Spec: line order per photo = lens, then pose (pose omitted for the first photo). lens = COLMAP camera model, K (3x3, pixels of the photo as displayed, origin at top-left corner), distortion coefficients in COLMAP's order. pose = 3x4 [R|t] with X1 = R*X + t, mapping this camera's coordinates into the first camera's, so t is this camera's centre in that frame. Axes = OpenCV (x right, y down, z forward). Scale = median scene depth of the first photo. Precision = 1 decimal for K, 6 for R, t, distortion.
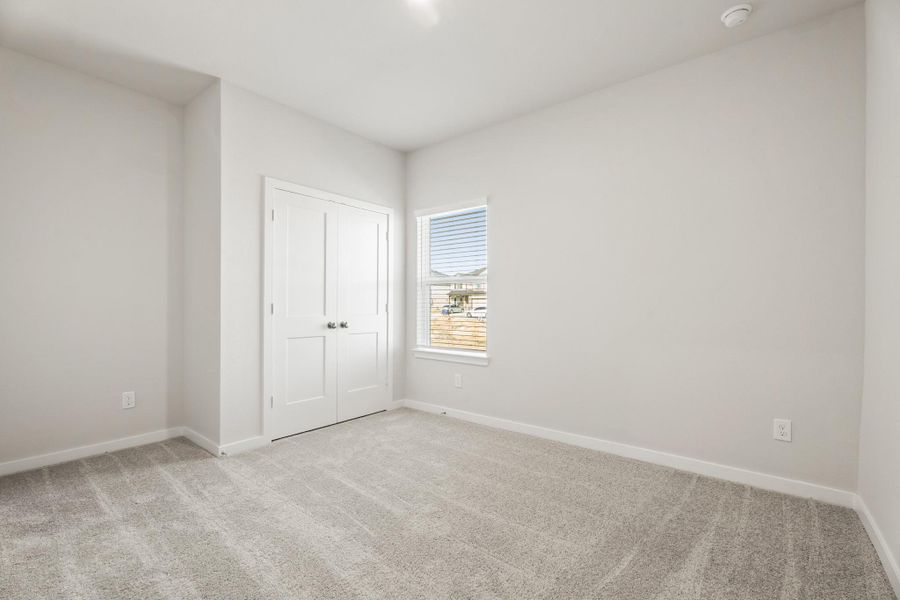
lens RADIAL K [[409.9, 0, 450.0], [0, 409.9, 300.0], [0, 0, 1]] dist [0.000472, -0.000103]
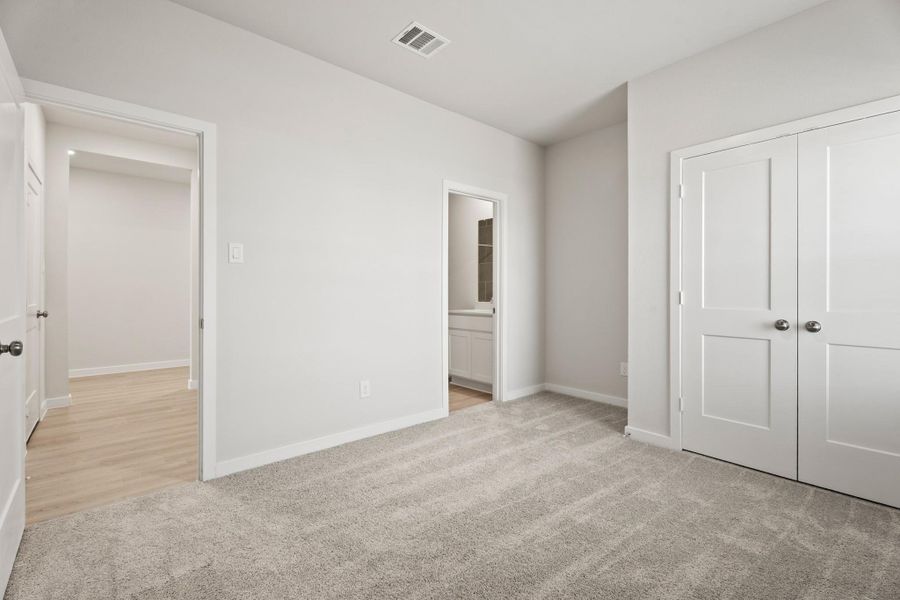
lens RADIAL K [[404.3, 0, 448.4], [0, 404.3, 287.9], [0, 0, 1]] dist [0.002221, 0.000353]
pose [[-0.194660, -0.015075, -0.980755, 0.554631], [0.003588, 0.999864, -0.016081, 0.013406], [0.980864, -0.006650, -0.194580, 0.739037]]
